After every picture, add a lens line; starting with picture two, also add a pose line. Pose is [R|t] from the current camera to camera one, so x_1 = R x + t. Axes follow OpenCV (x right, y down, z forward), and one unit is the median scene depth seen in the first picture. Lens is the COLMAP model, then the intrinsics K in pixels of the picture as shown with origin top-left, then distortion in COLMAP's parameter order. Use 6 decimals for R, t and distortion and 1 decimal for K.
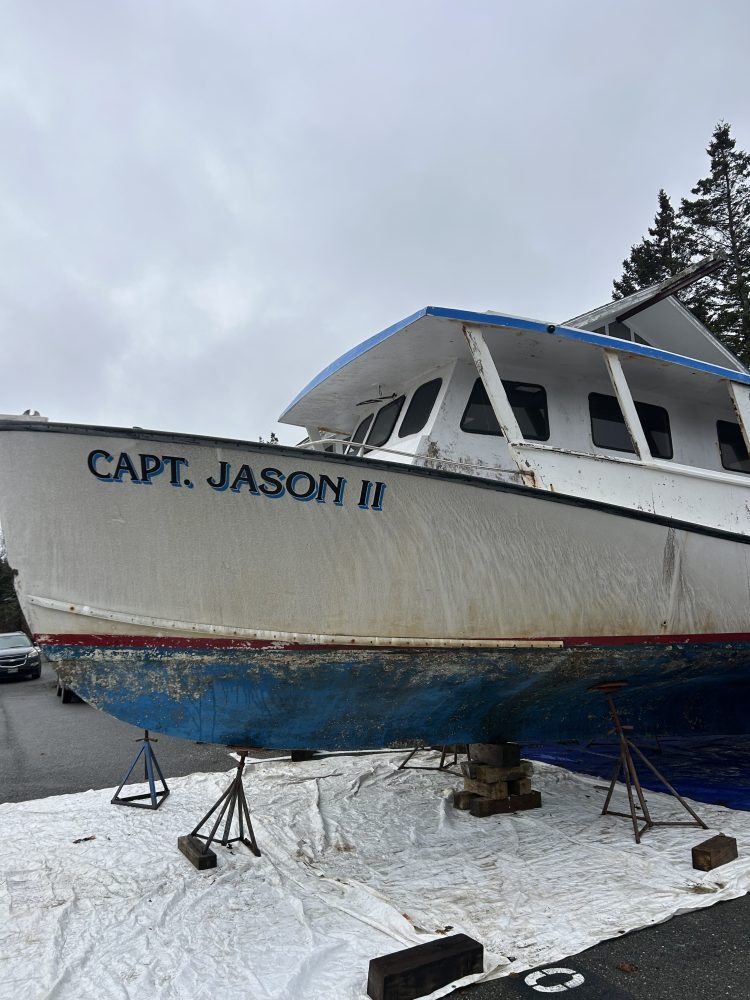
lens RADIAL K [[741.9, 0, 375.0], [0, 741.9, 500.0], [0, 0, 1]] dist [0.050233, -0.073762]
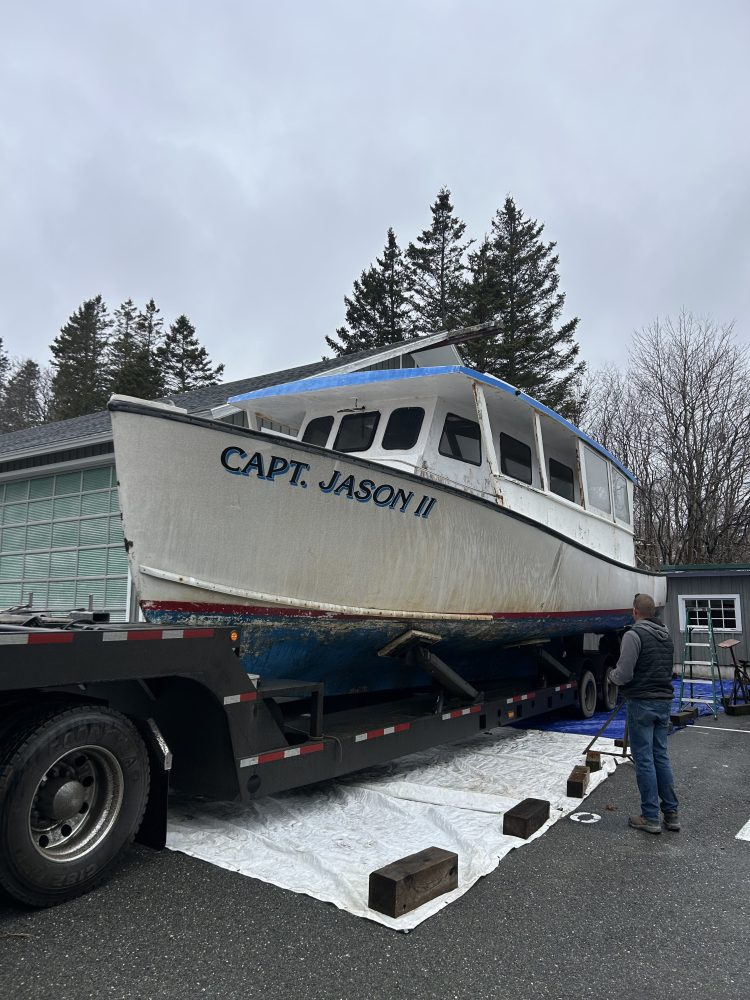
lens RADIAL K [[741.9, 0, 375.0], [0, 741.9, 500.0], [0, 0, 1]] dist [0.050233, -0.073762]
pose [[0.866061, 0.096918, 0.490455, -0.710999], [-0.118265, 0.992902, 0.012629, -0.023906], [-0.485749, -0.068941, 0.871375, -0.125742]]
